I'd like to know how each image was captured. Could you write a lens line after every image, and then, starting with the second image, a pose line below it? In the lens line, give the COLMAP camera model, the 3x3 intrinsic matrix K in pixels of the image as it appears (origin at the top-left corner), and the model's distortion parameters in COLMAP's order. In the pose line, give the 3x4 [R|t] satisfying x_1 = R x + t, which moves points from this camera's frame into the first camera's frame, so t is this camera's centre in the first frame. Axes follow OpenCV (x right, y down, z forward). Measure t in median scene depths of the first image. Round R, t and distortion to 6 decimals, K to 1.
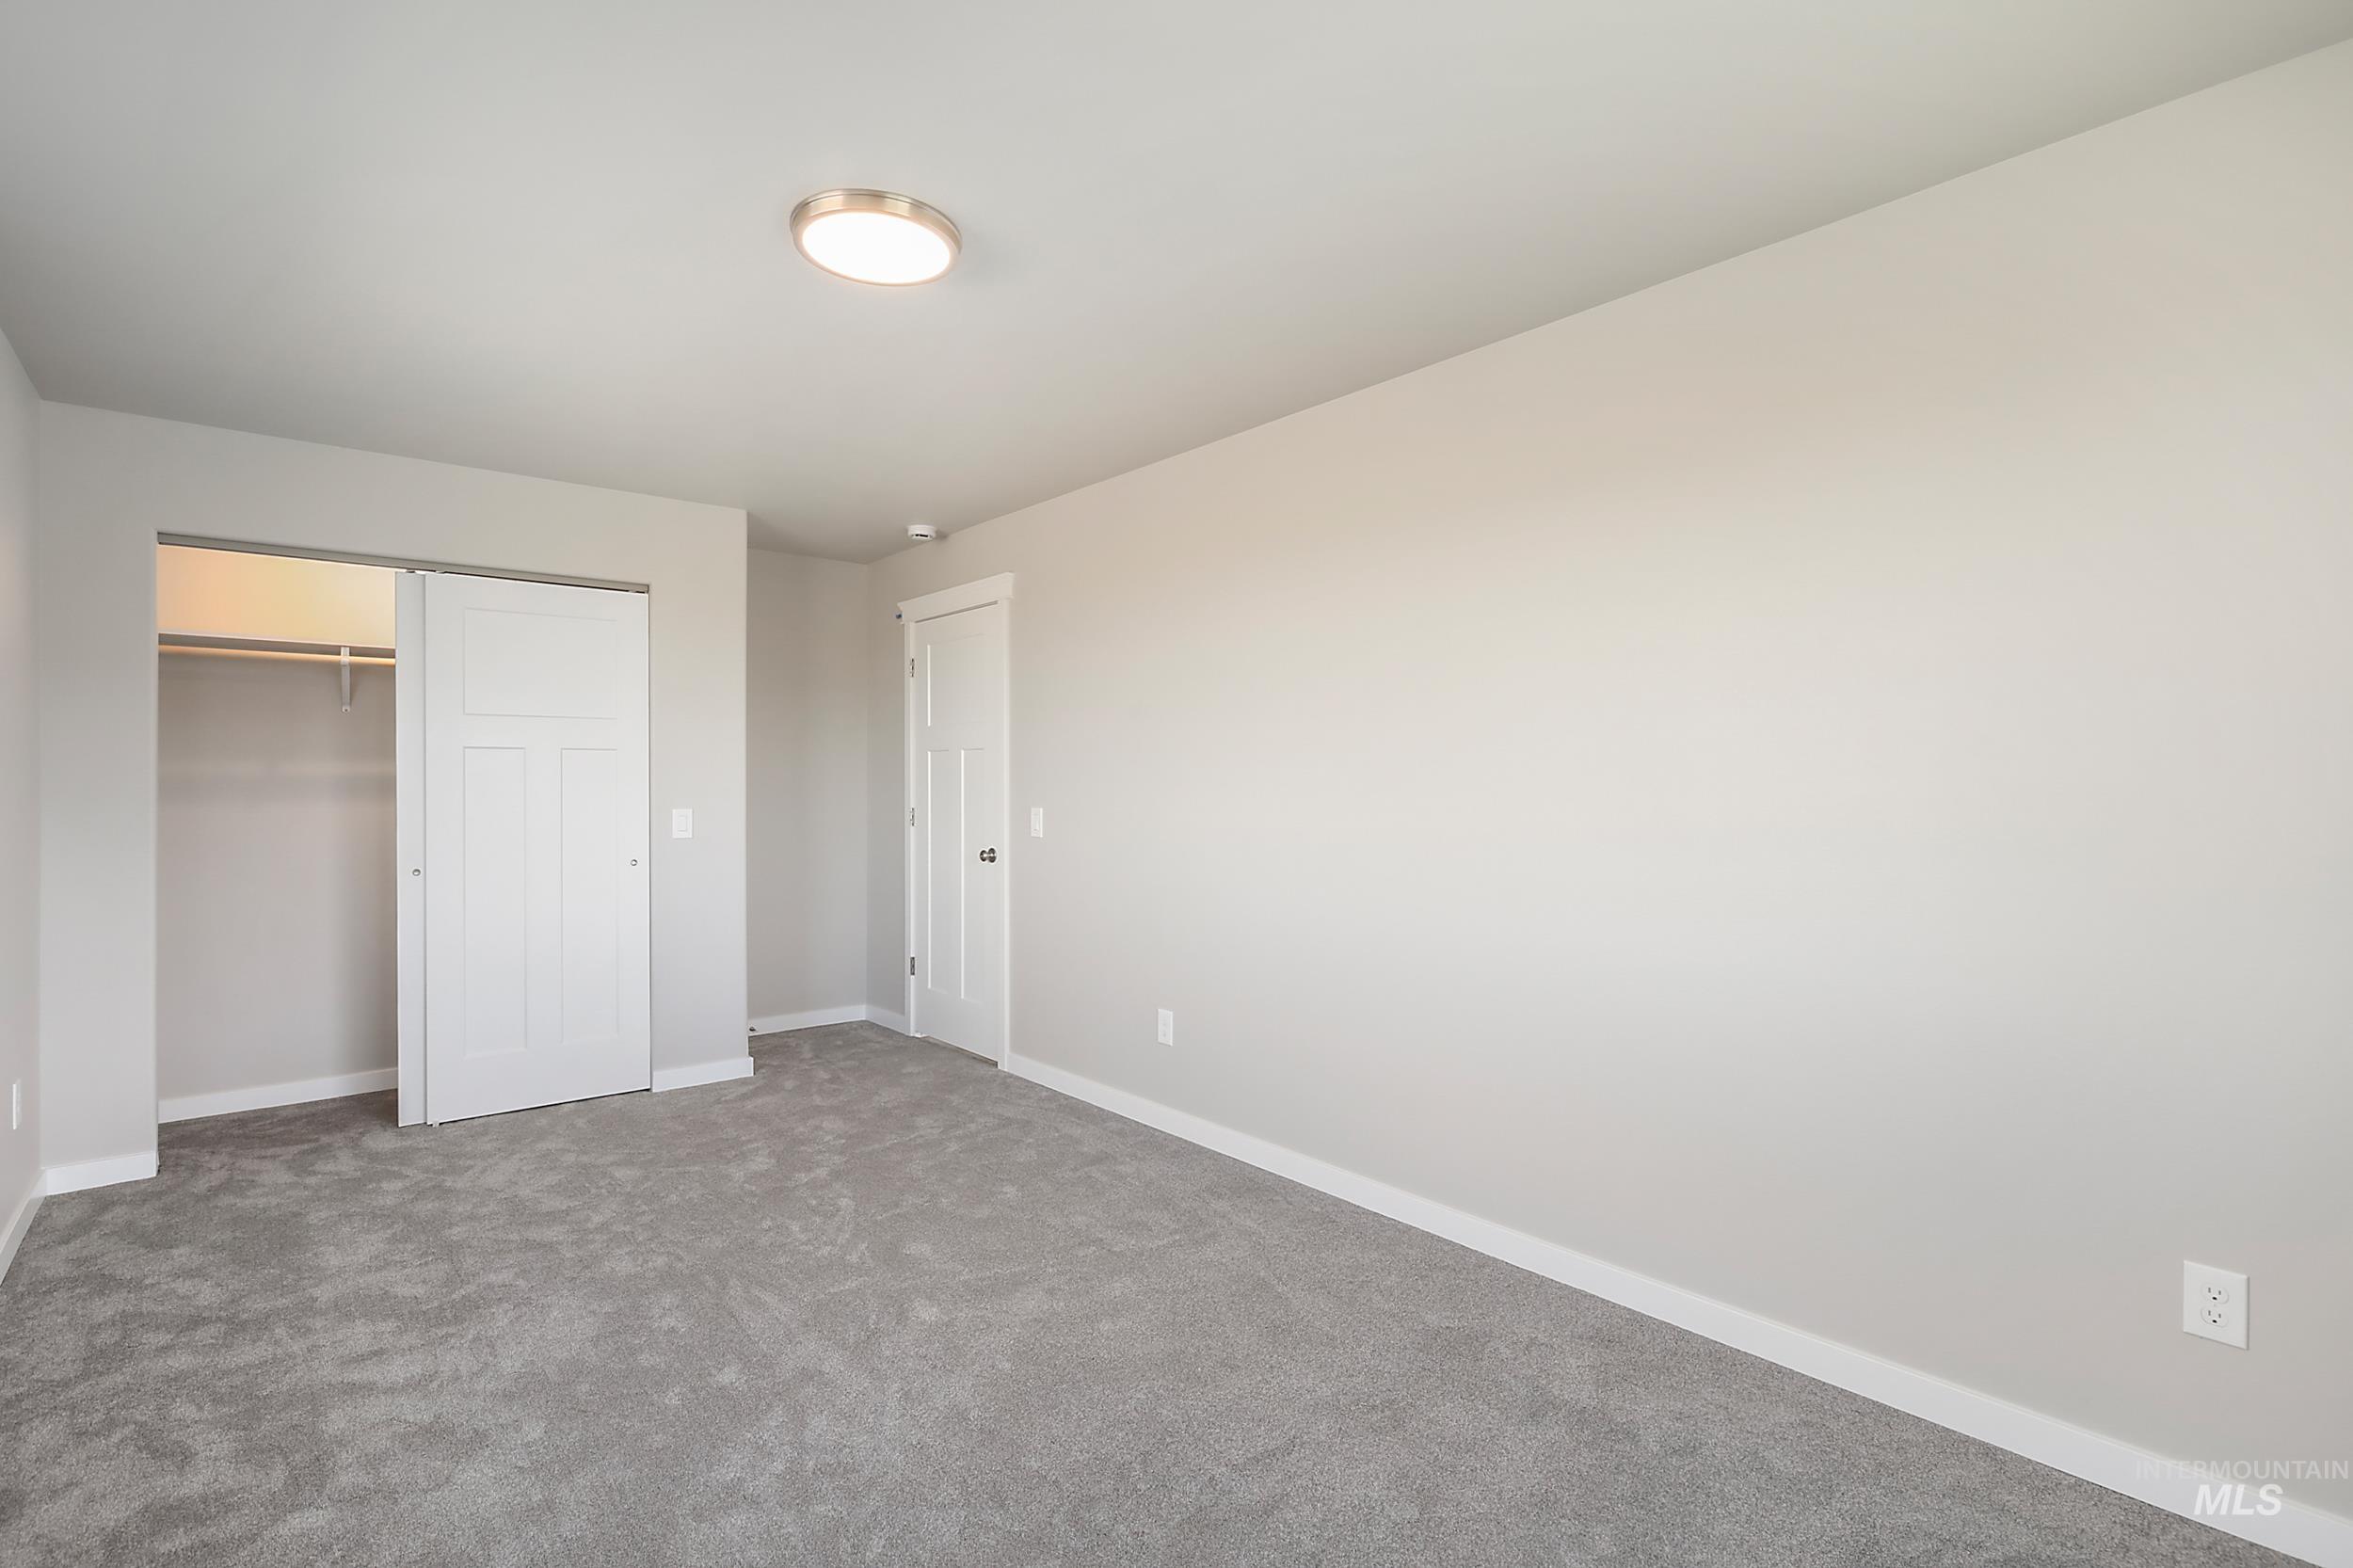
lens RADIAL K [[1104.7, 0, 1176.5], [0, 1104.7, 784.0], [0, 0, 1]] dist [-0.001133, -0.000342]
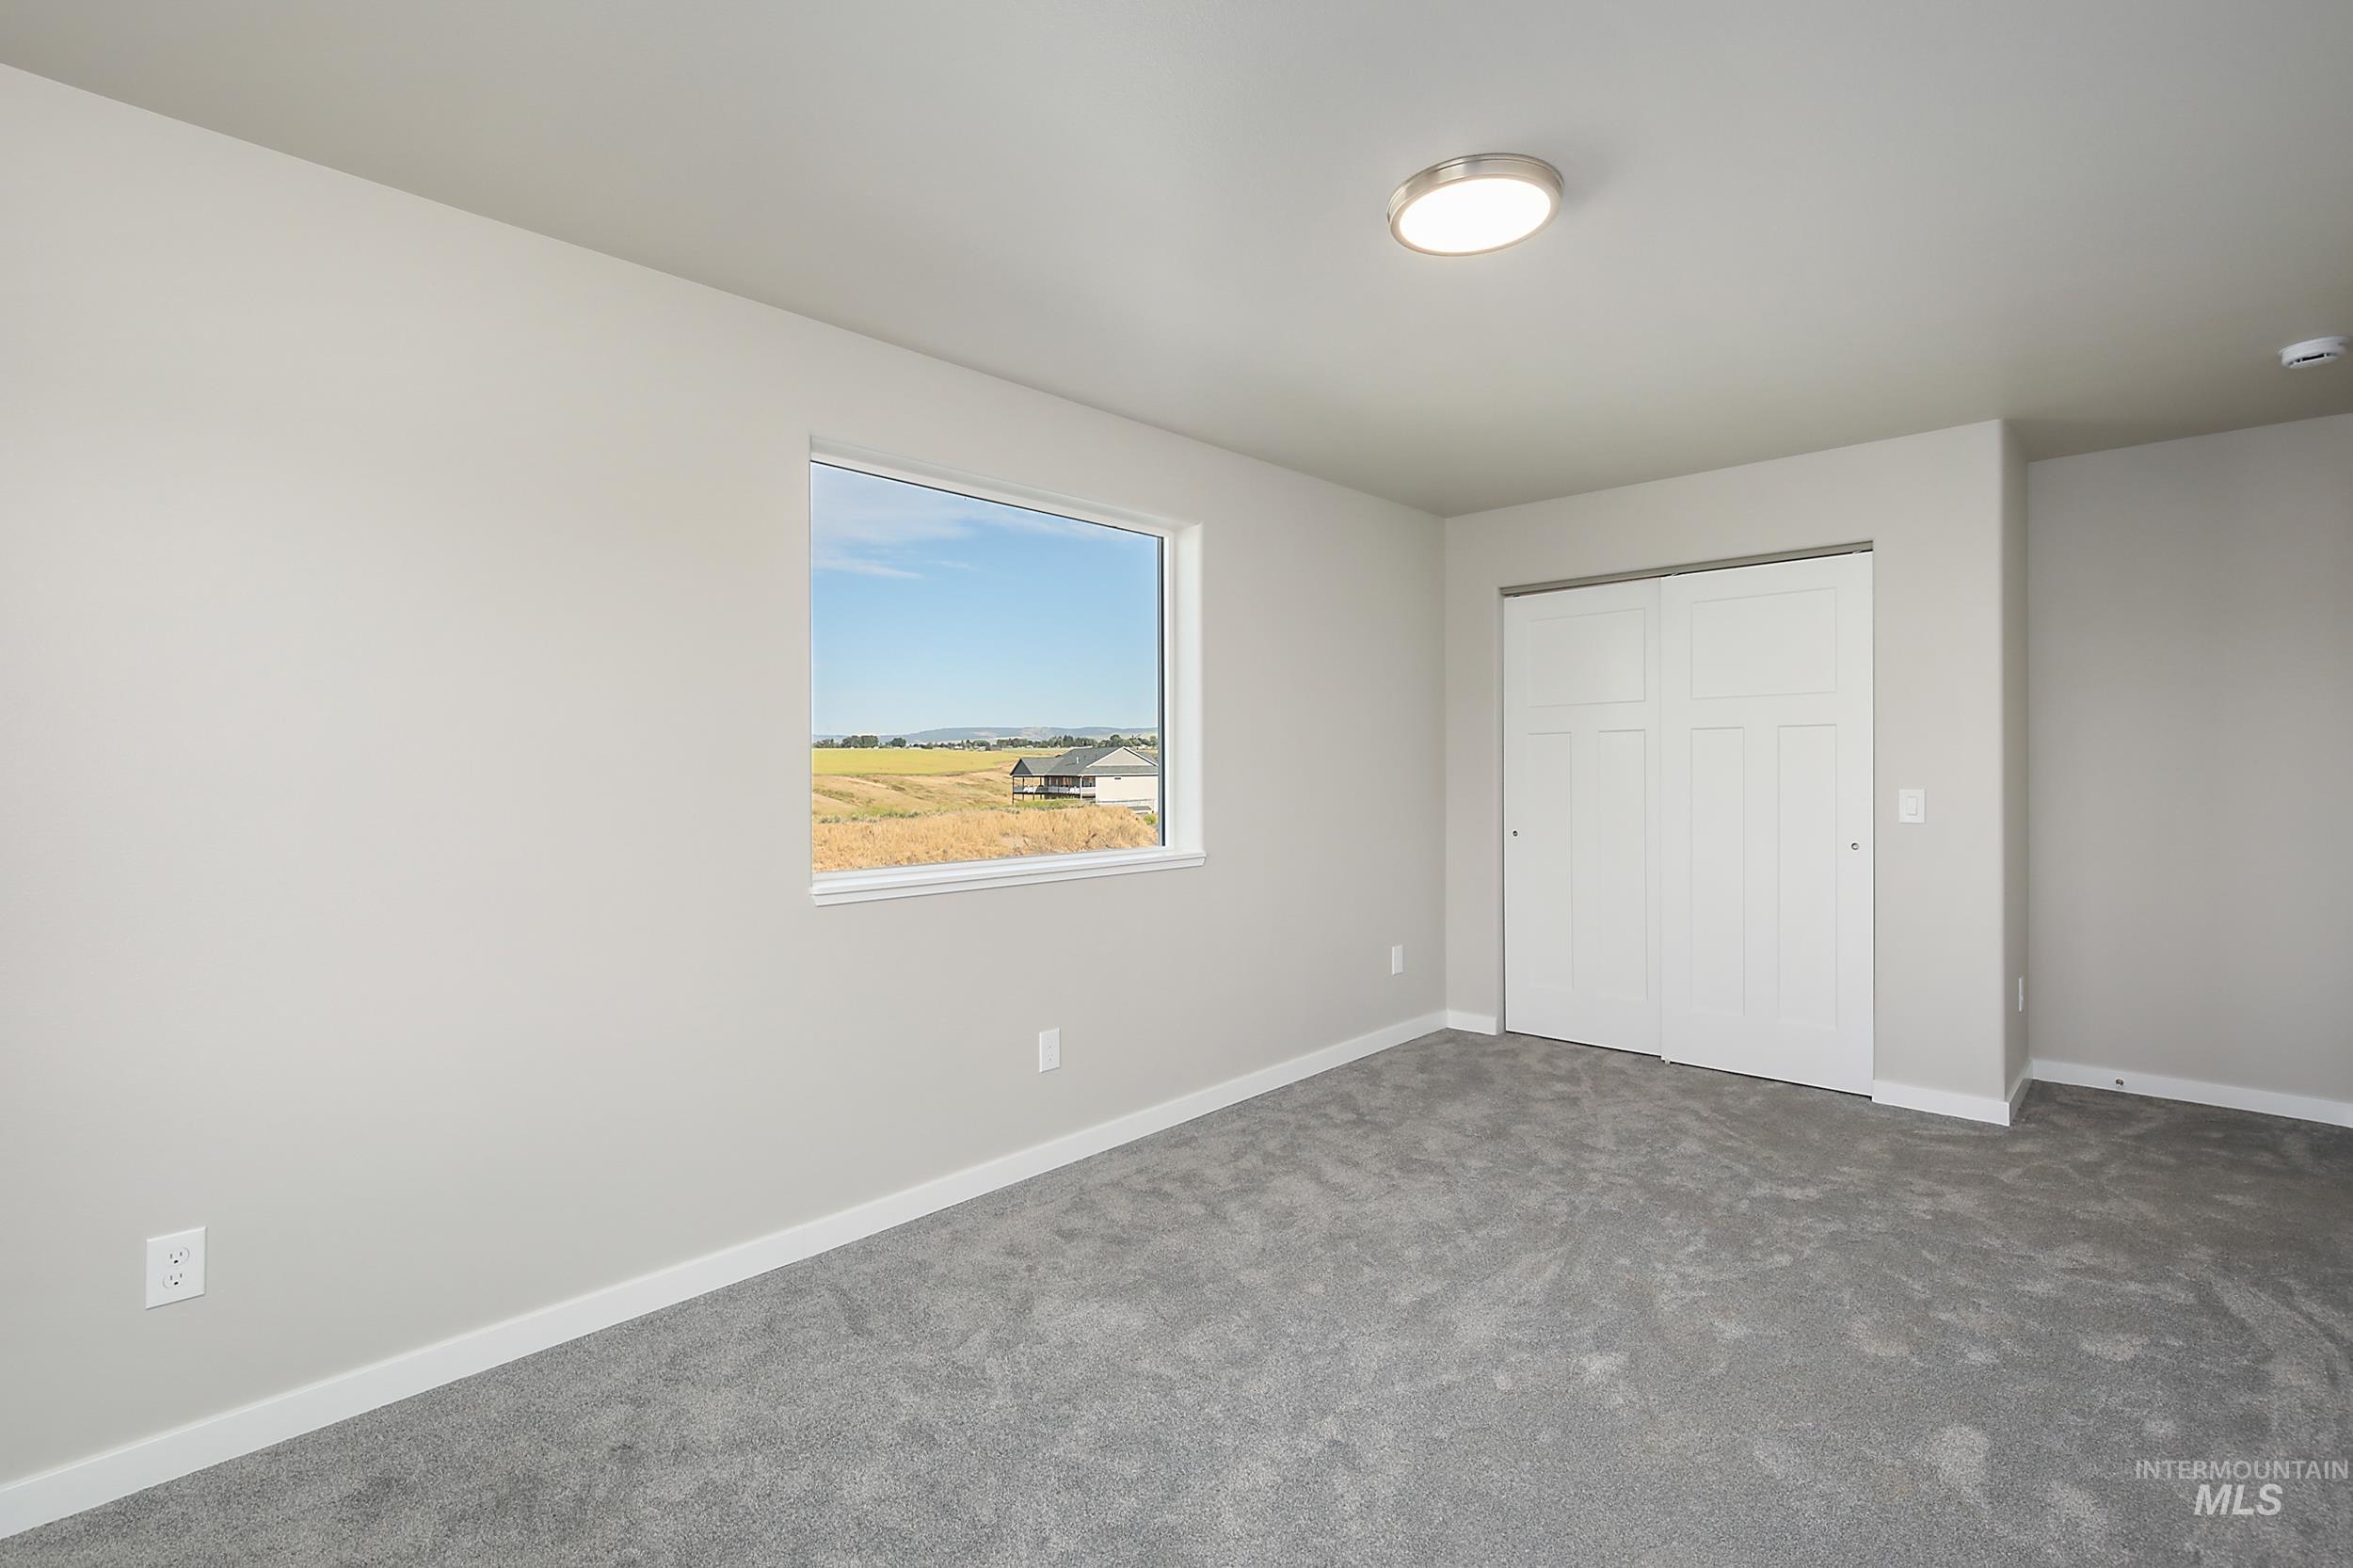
lens RADIAL K [[1088.8, 0, 1170.2], [0, 1088.8, 763.6], [0, 0, 1]] dist [-0.000135, 0.000305]
pose [[0.103561, -0.004665, -0.994612, 0.437336], [0.007553, 0.999964, -0.003903, 0.001818], [0.994594, -0.007108, 0.103592, 0.417885]]
